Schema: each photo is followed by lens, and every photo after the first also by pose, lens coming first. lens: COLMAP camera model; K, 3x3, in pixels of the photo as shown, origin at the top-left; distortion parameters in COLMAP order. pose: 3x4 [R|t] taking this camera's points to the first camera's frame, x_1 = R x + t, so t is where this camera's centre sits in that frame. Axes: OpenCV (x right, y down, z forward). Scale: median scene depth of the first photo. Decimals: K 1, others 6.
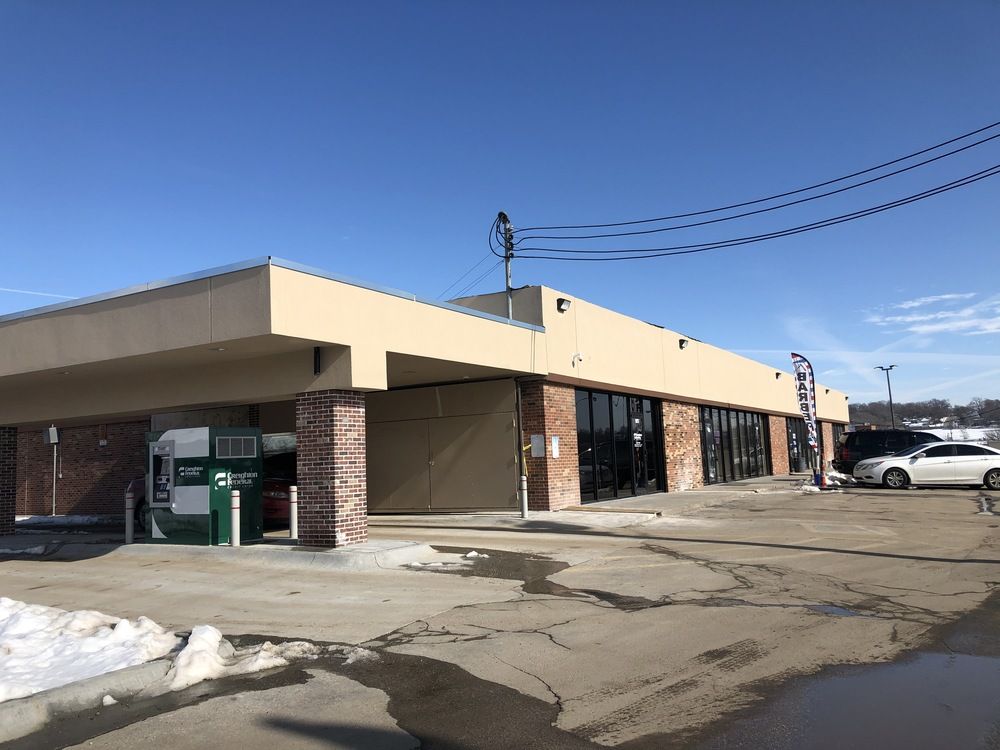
lens RADIAL K [[802.8, 0, 473.6], [0, 802.8, 371.2], [0, 0, 1]] dist [0.098052, -0.004621]
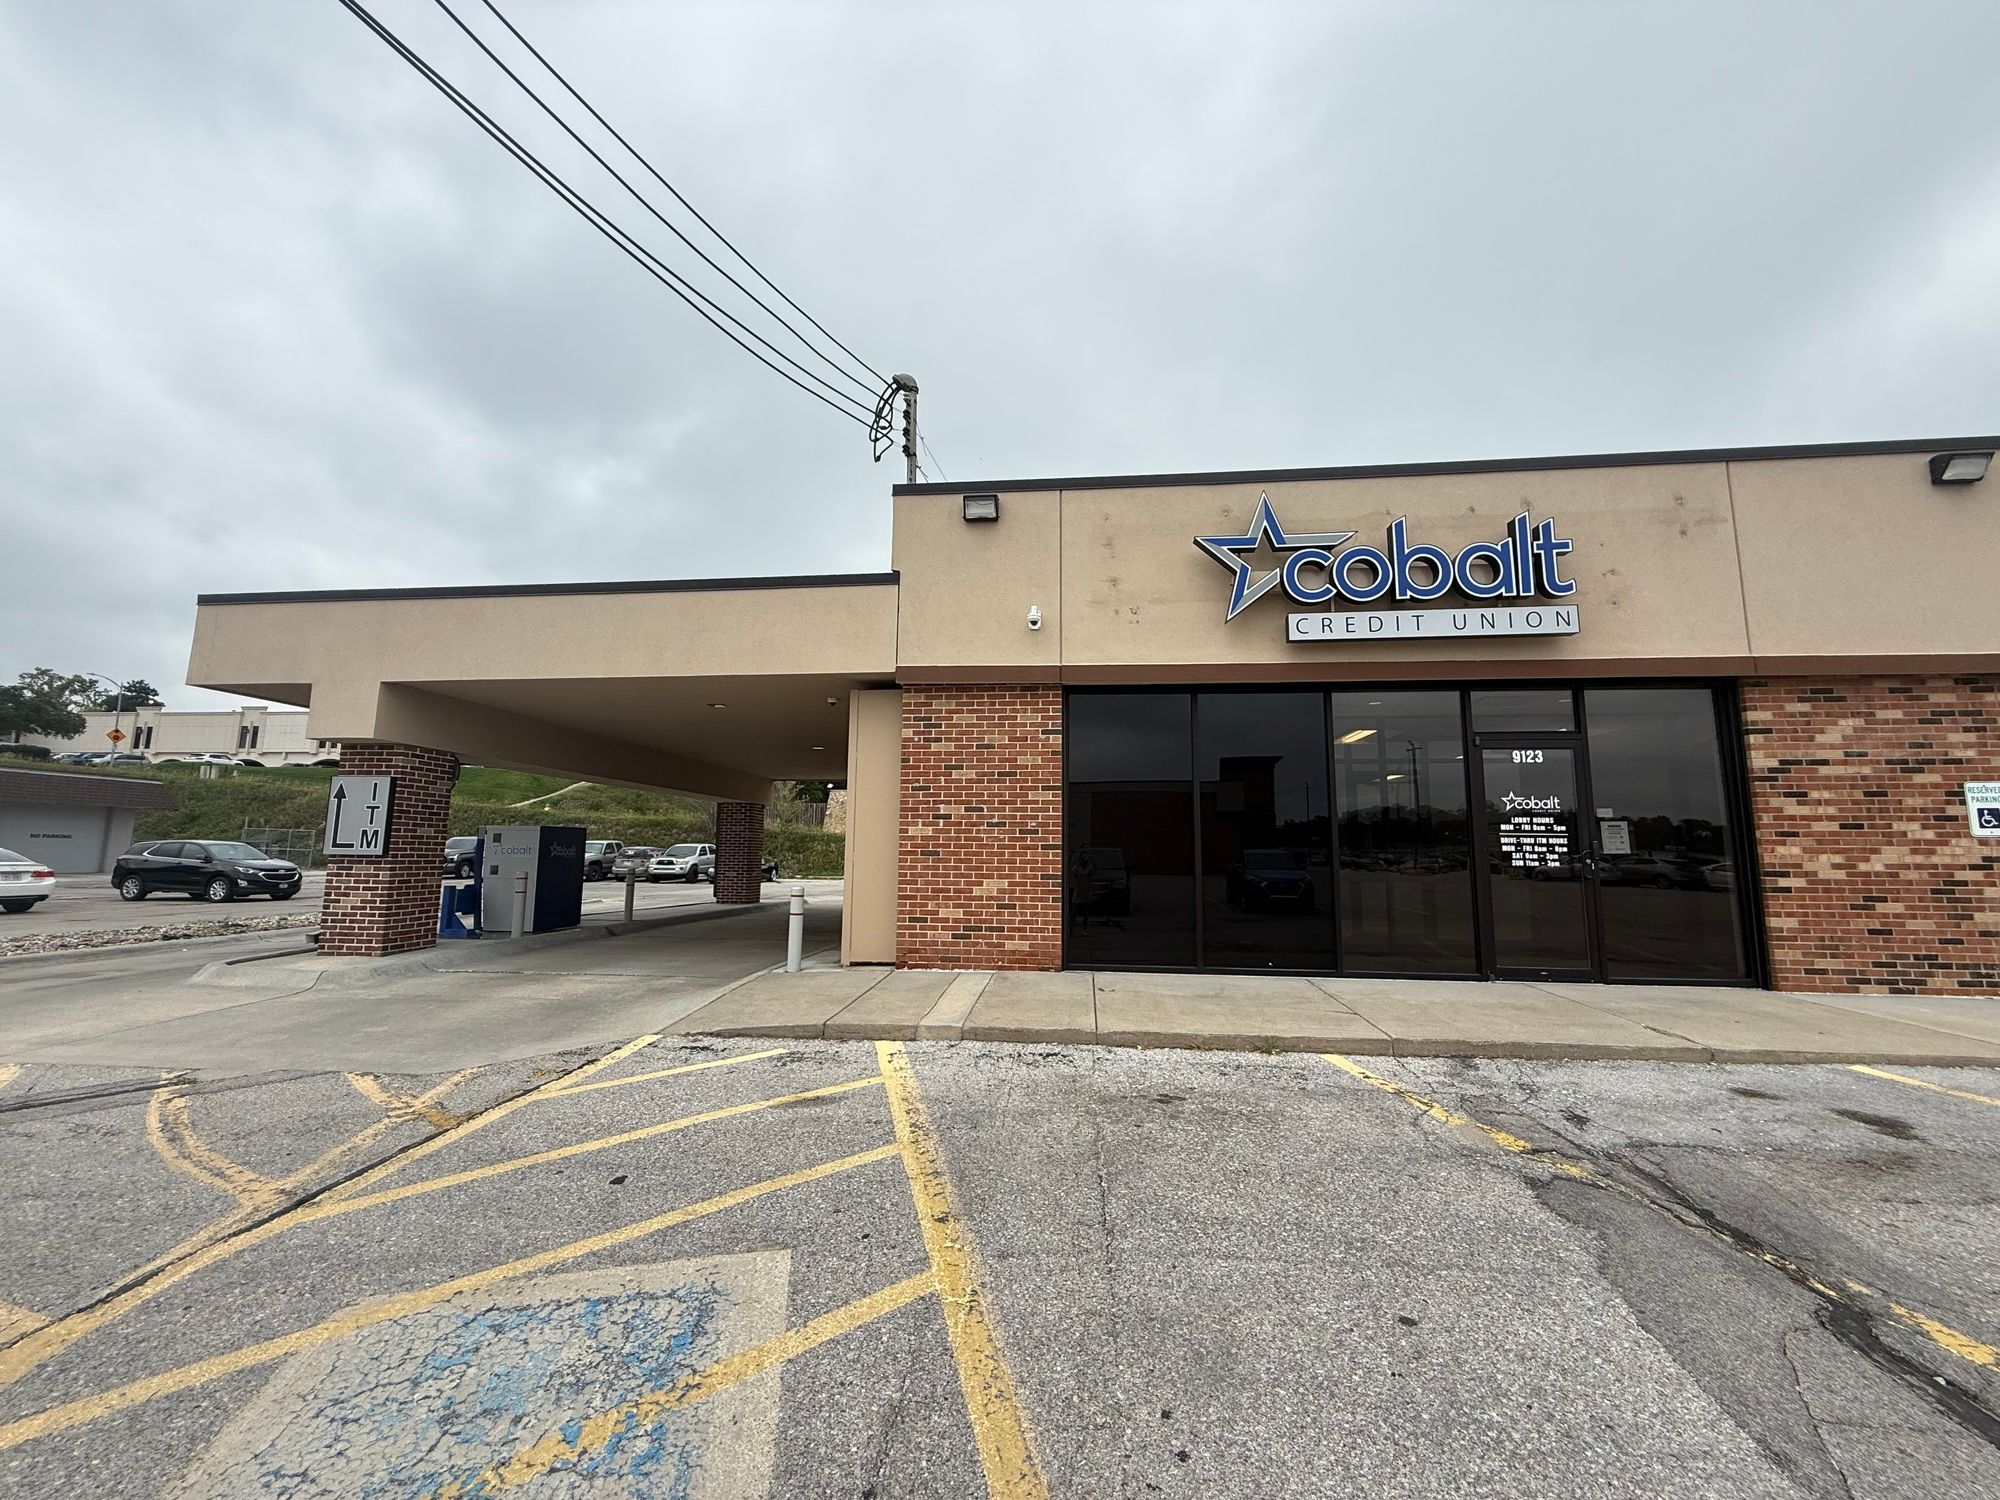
lens RADIAL K [[795.5, 0, 993.4], [0, 795.5, 750.8], [0, 0, 1]] dist [-0.001274, 0.000281]
pose [[0.430909, -0.077498, -0.899061, 0.522073], [0.073867, 0.995991, -0.050449, 0.076762], [0.899367, -0.044672, 0.434906, 0.844958]]
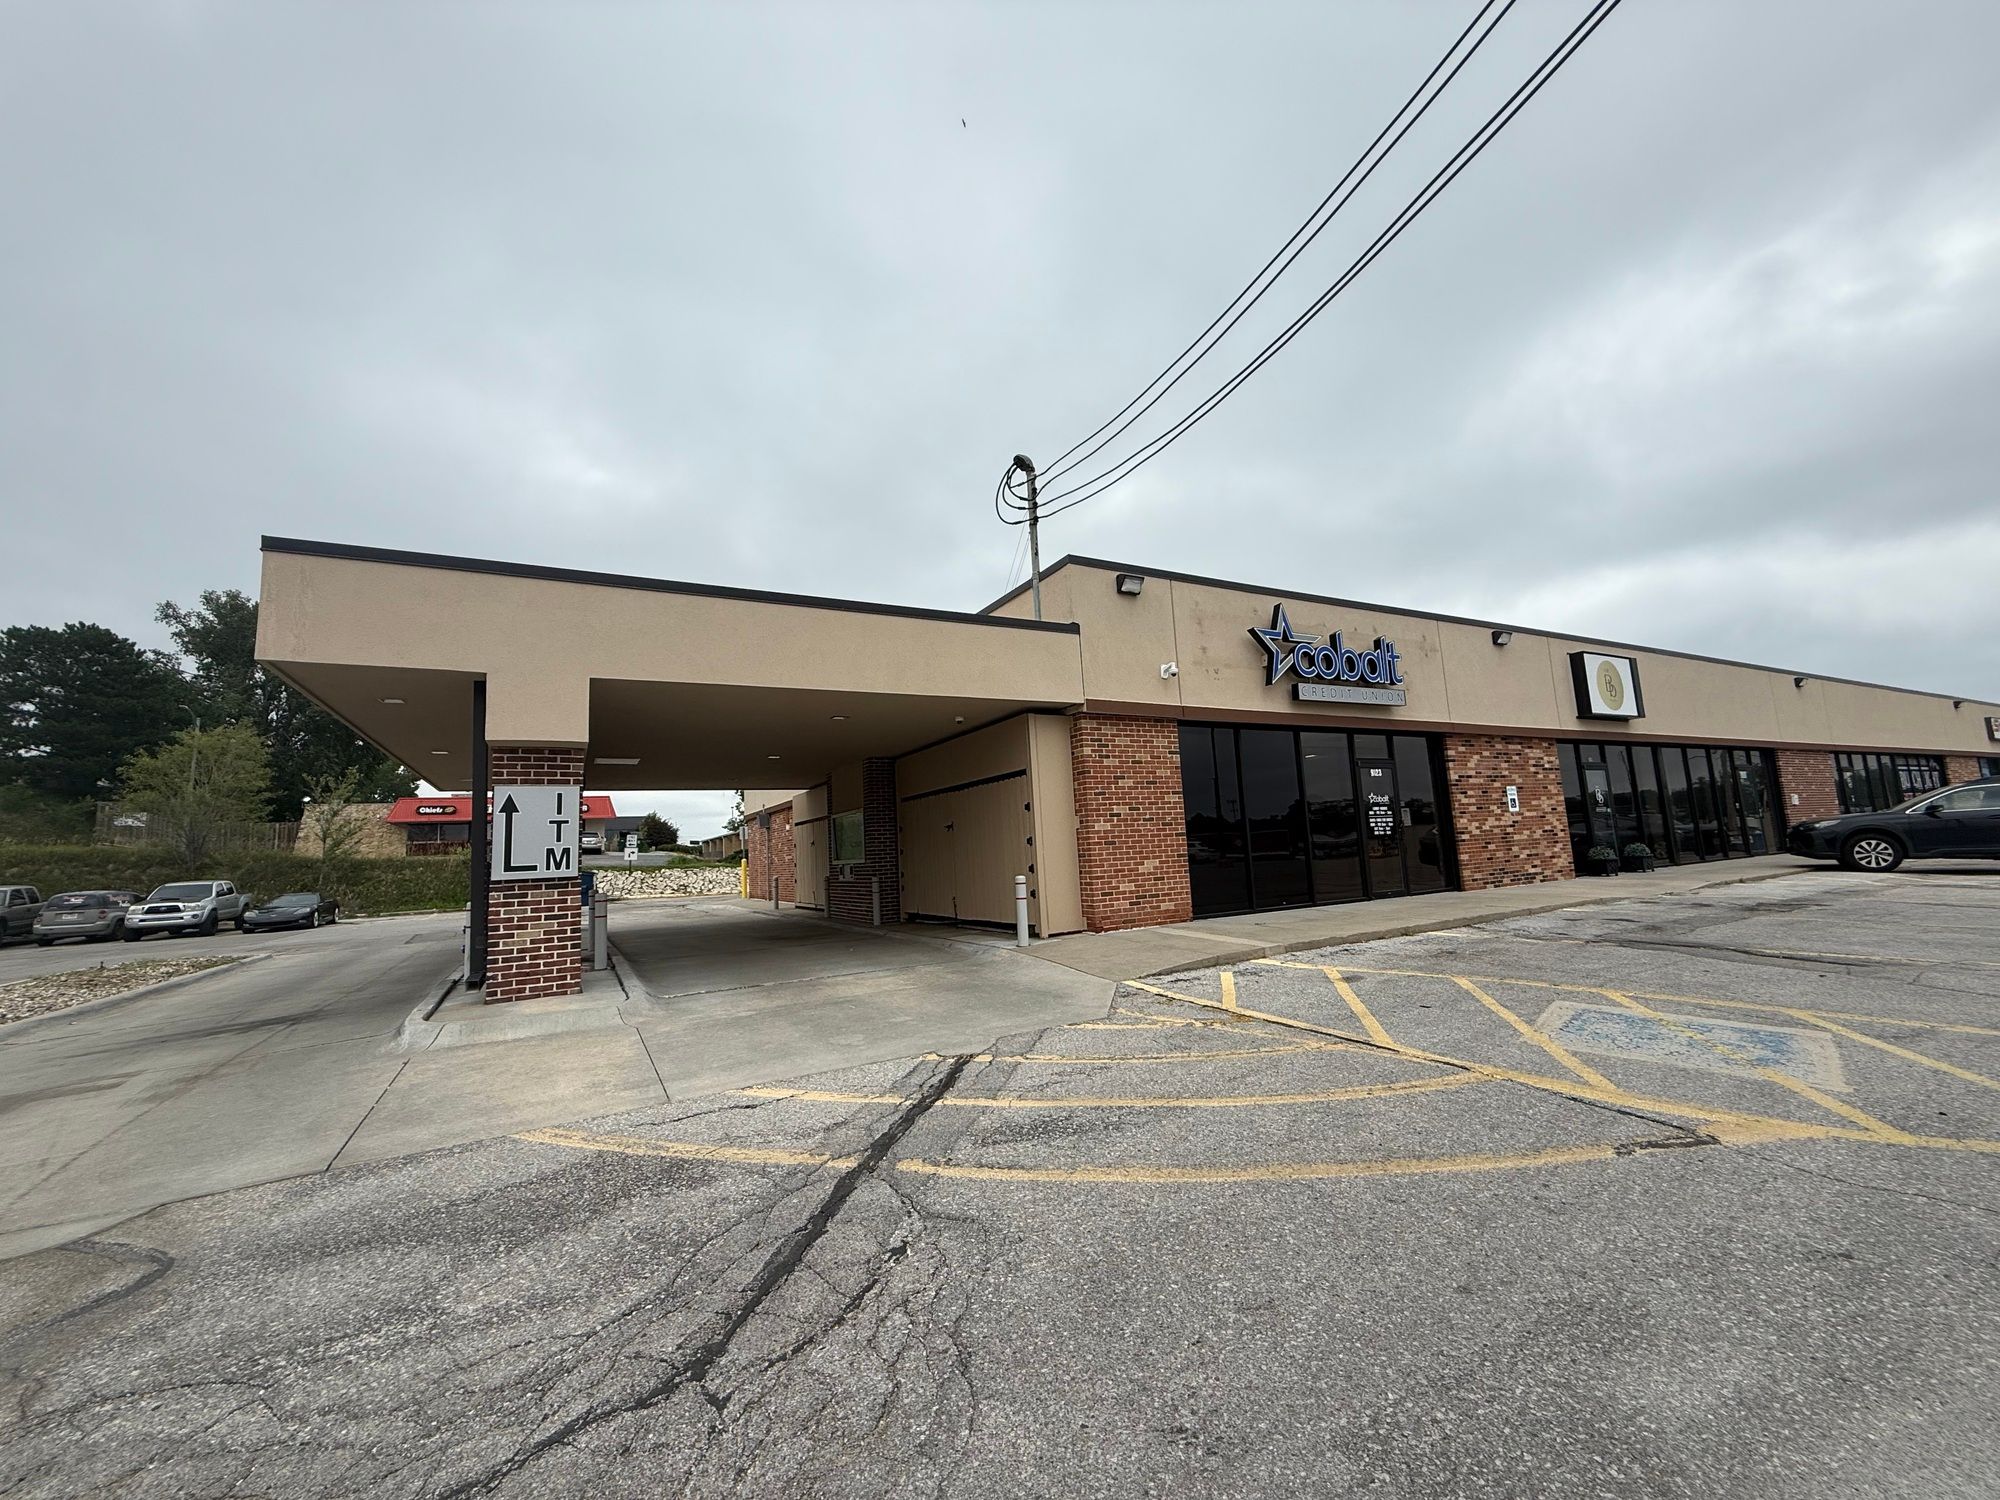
lens RADIAL K [[794.3, 0, 992.5], [0, 794.3, 750.8], [0, 0, 1]] dist [-0.000237, 0.000153]
pose [[0.867558, -0.071834, -0.492121, 0.318119], [0.073583, 0.997163, -0.015836, 0.043897], [0.491863, -0.022473, 0.870383, 0.452556]]
